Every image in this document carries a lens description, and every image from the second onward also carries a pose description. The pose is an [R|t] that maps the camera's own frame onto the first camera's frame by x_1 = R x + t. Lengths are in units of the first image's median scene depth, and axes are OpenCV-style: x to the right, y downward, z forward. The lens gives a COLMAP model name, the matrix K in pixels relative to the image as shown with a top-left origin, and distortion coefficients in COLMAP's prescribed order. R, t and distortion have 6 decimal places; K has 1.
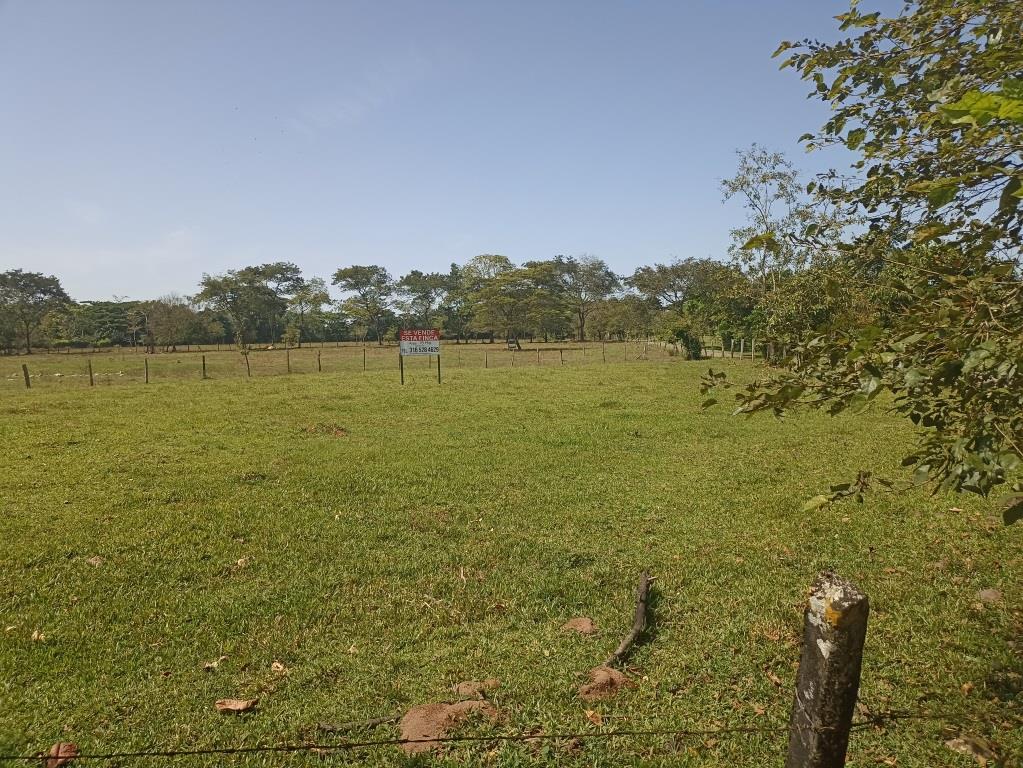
lens RADIAL K [[749.1, 0, 511.5], [0, 749.1, 384.0], [0, 0, 1]] dist [0.005734, -0.006710]
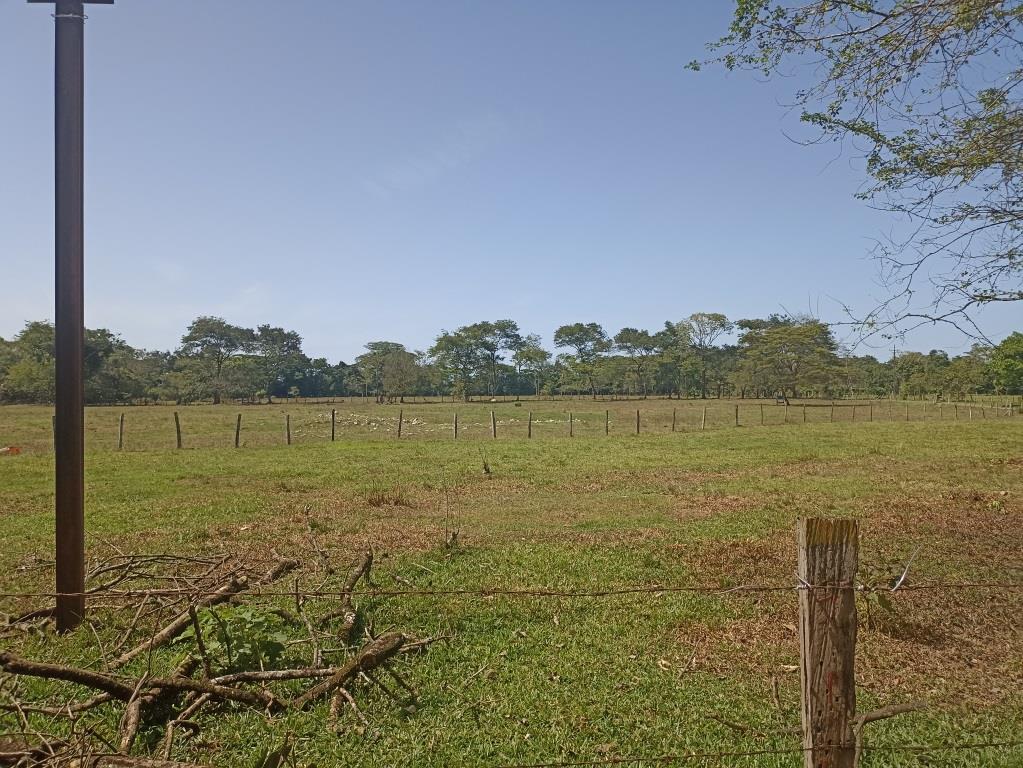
lens RADIAL K [[749.1, 0, 511.5], [0, 749.1, 384.0], [0, 0, 1]] dist [0.005734, -0.006710]
pose [[0.996543, 0.011352, -0.082295, -0.207343], [-0.017305, 0.997256, -0.071983, 0.004364], [0.081251, 0.073158, 0.994005, -0.045689]]
